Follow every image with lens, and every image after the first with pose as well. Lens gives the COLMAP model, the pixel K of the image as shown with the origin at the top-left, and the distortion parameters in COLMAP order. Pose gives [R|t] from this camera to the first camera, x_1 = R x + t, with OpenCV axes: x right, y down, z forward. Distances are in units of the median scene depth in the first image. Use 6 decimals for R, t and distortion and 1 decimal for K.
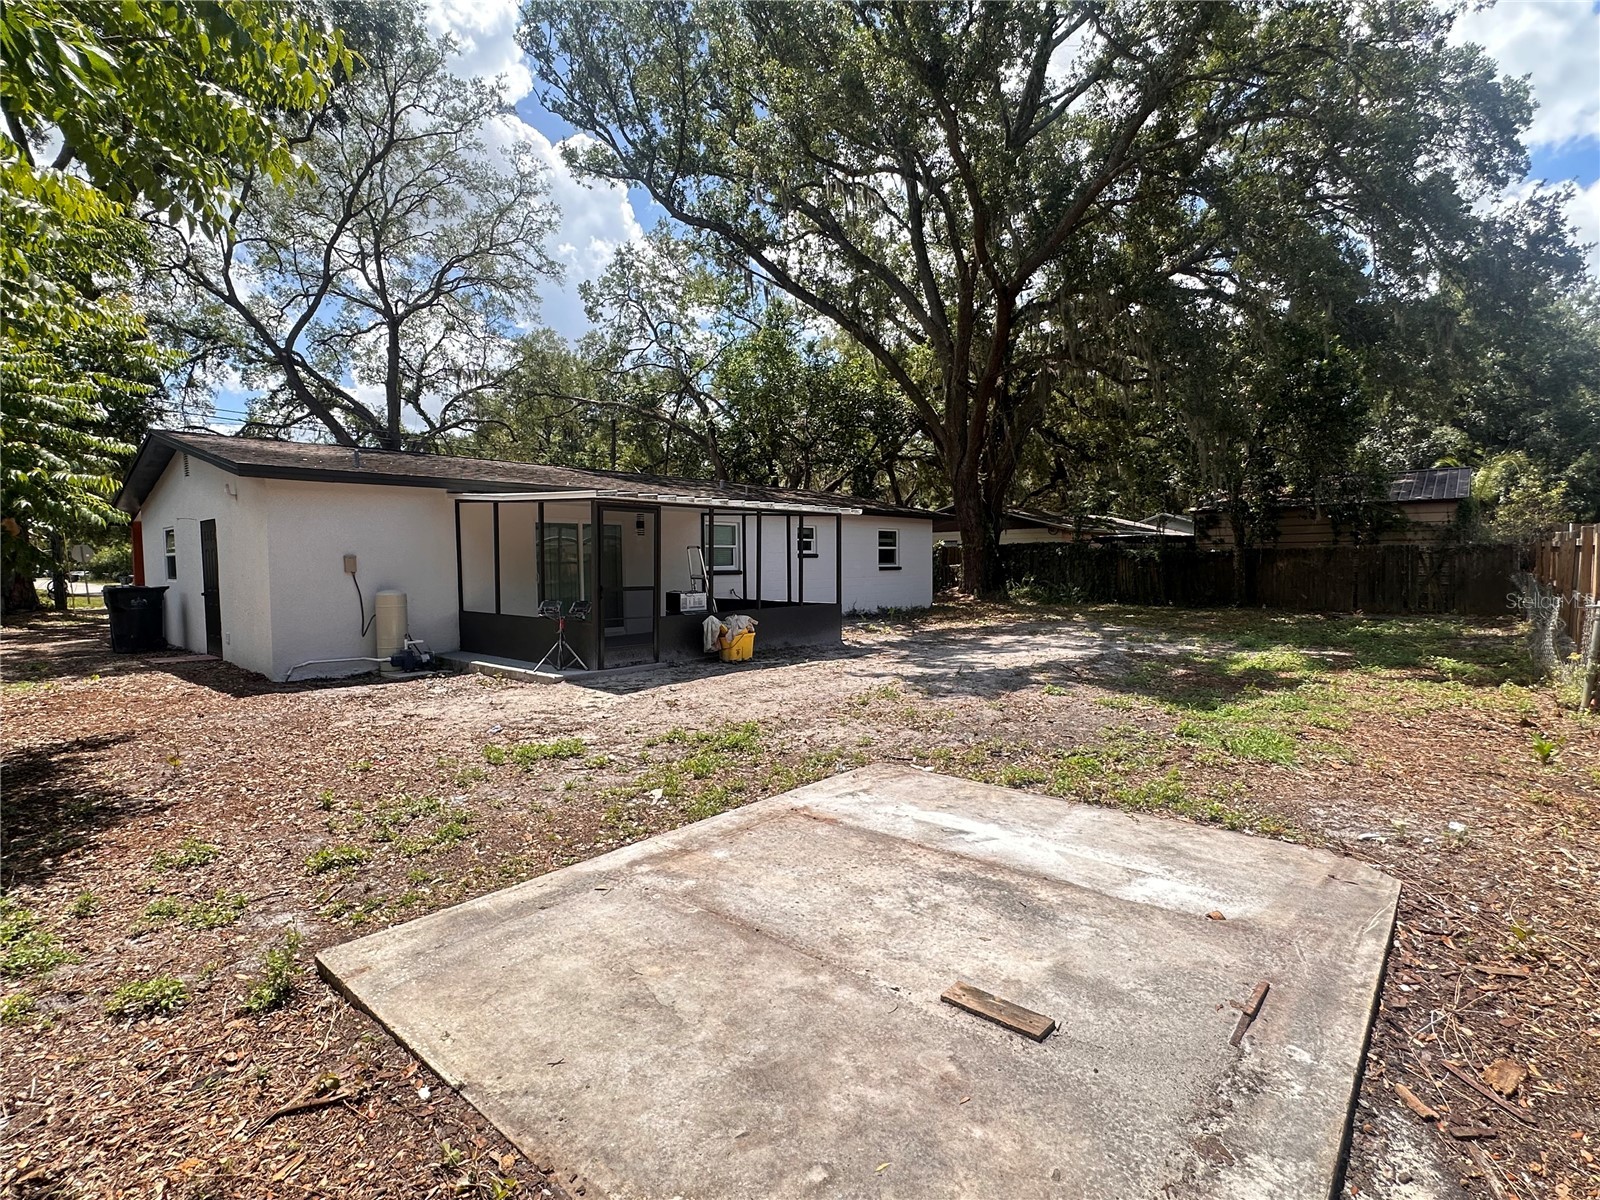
lens RADIAL K [[783.2, 0, 801.1], [0, 783.2, 602.9], [0, 0, 1]] dist [-0.003807, 0.000593]
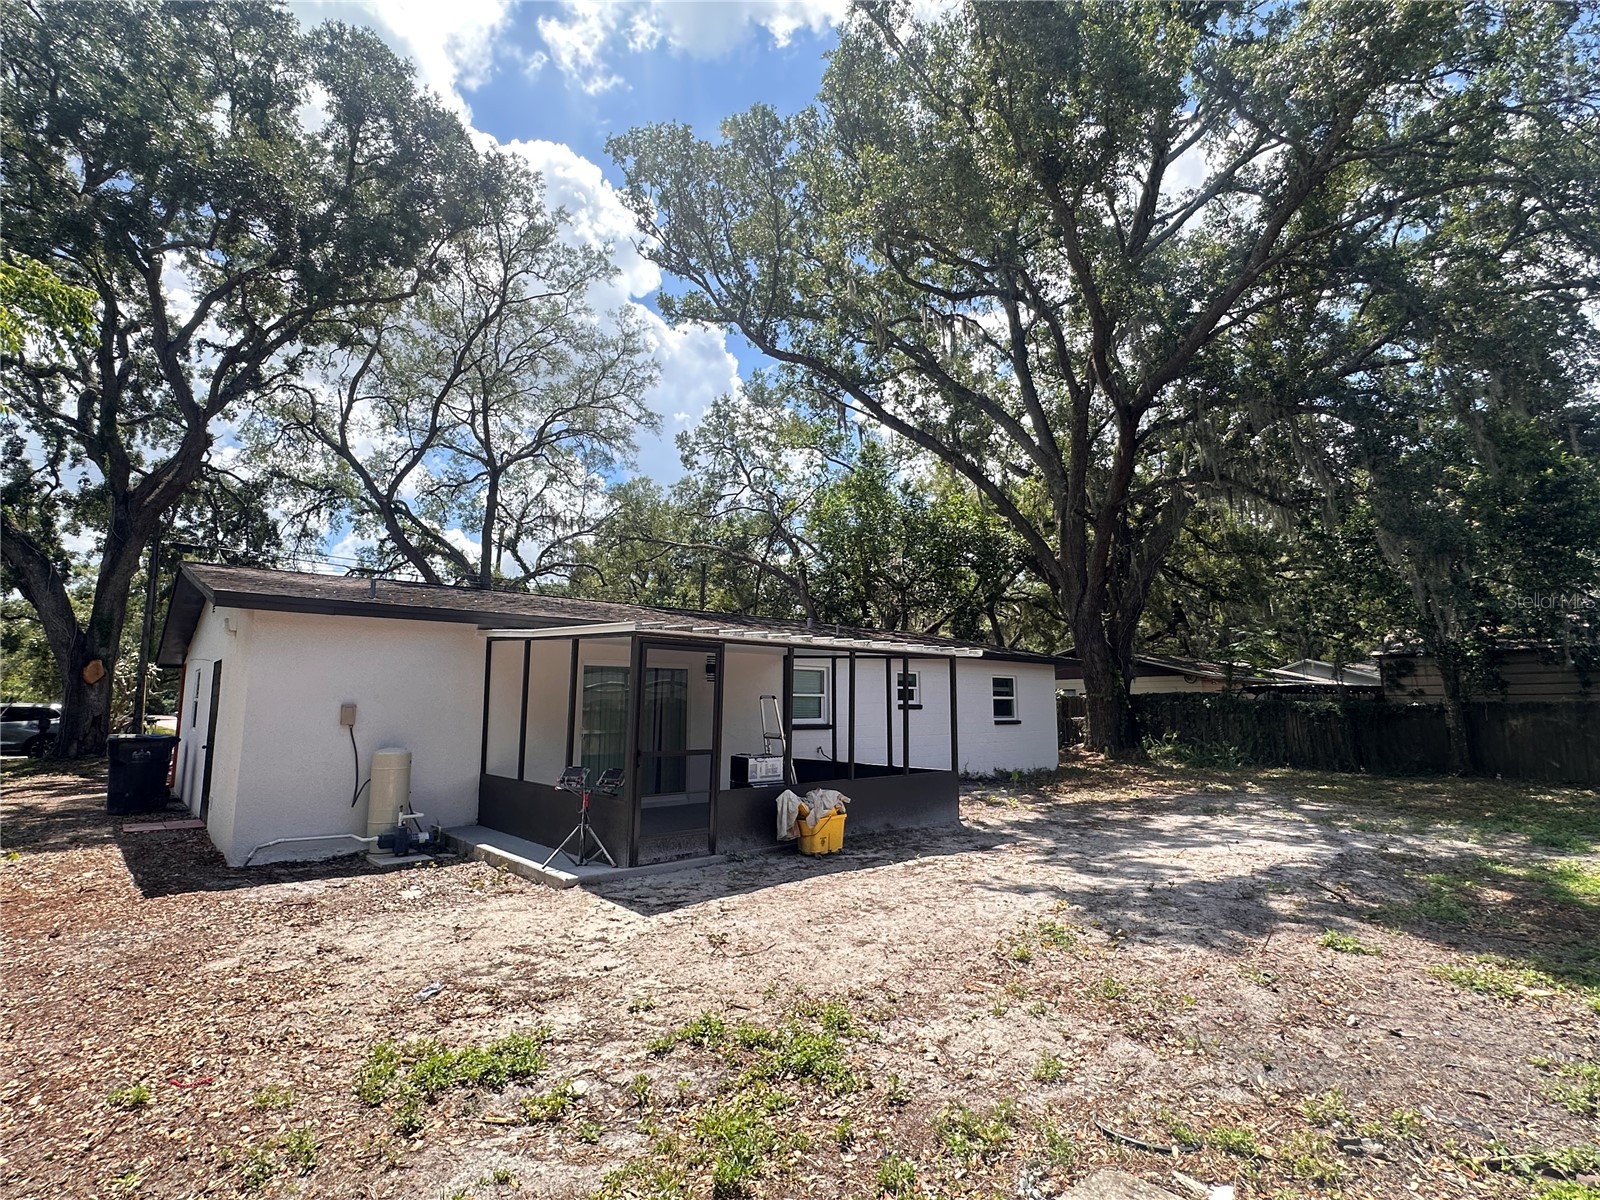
lens RADIAL K [[783.2, 0, 801.1], [0, 783.2, 602.9], [0, 0, 1]] dist [-0.003807, 0.000593]
pose [[0.993016, -0.006418, -0.117801, -0.006525], [-0.015599, 0.982610, -0.185027, -0.010335], [0.116940, 0.185572, 0.975647, 0.119425]]
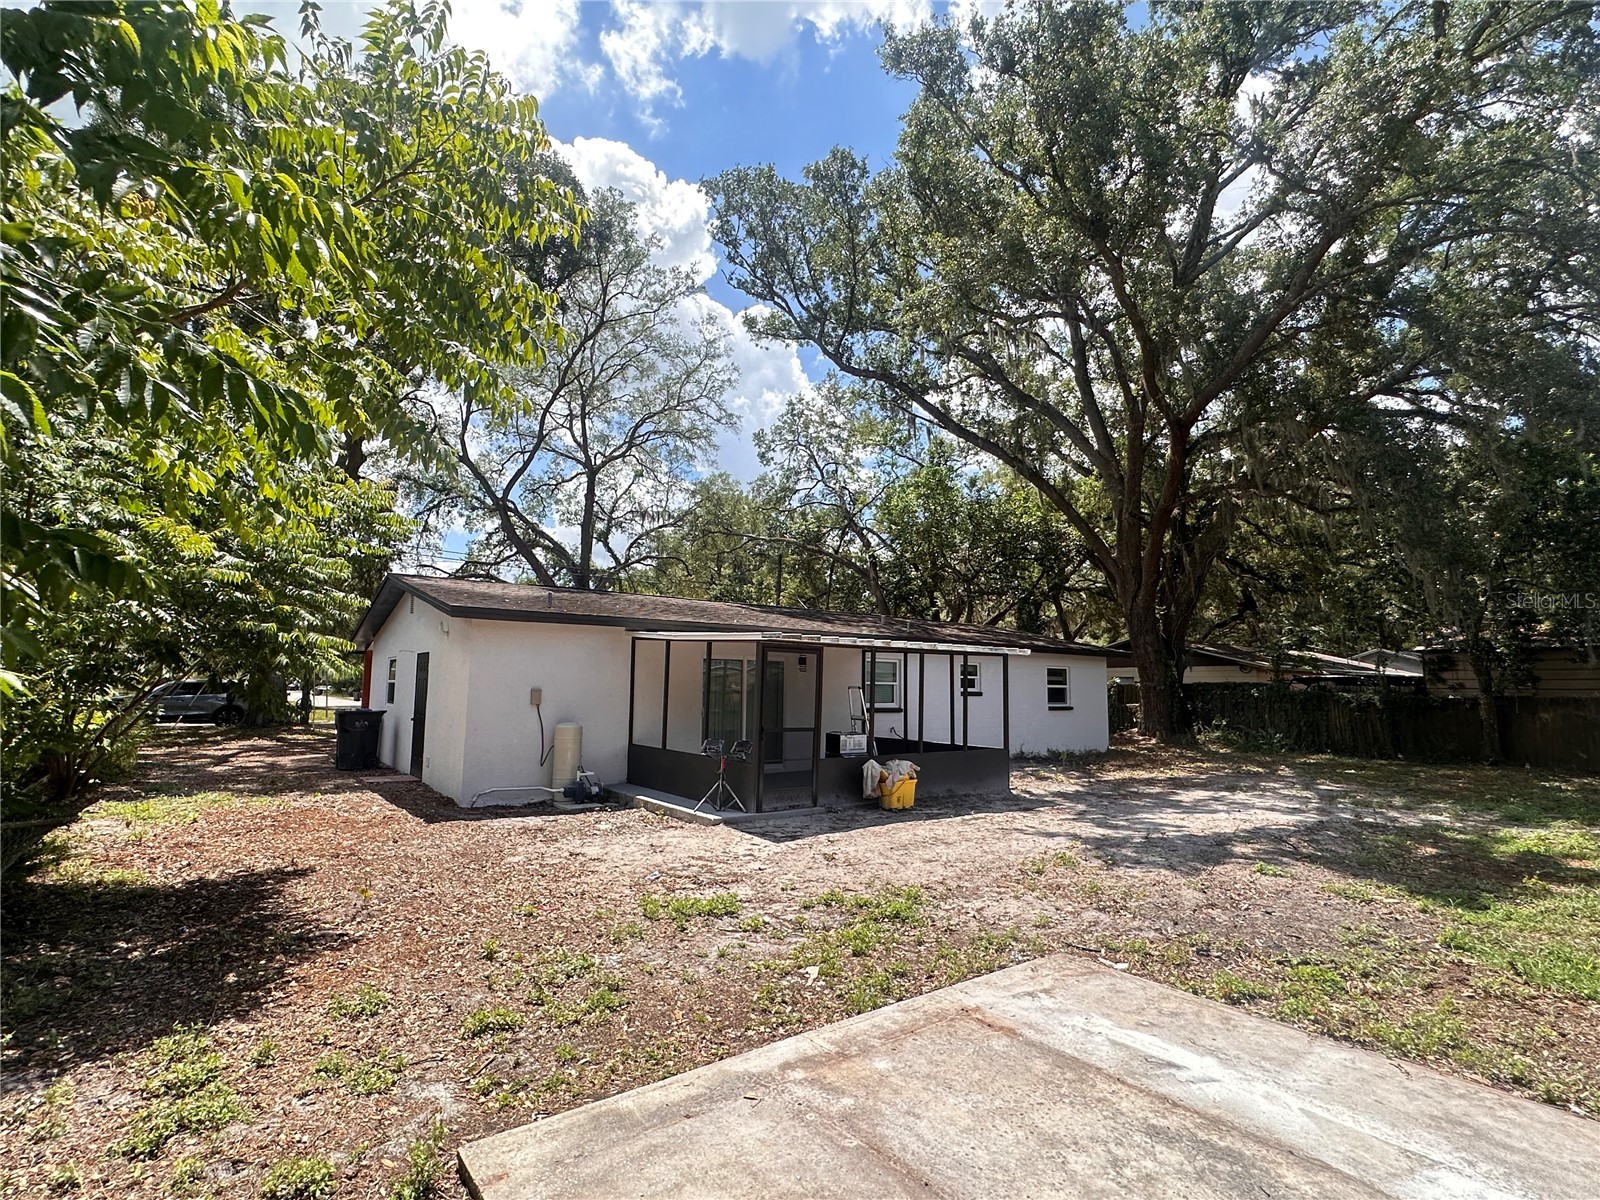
lens RADIAL K [[783.2, 0, 801.1], [0, 783.2, 602.9], [0, 0, 1]] dist [-0.003807, 0.000593]
pose [[0.979596, 0.000131, -0.200978, -0.002661], [-0.032609, 0.986853, -0.158300, -0.009370], [0.198315, 0.161623, 0.966721, 0.007241]]
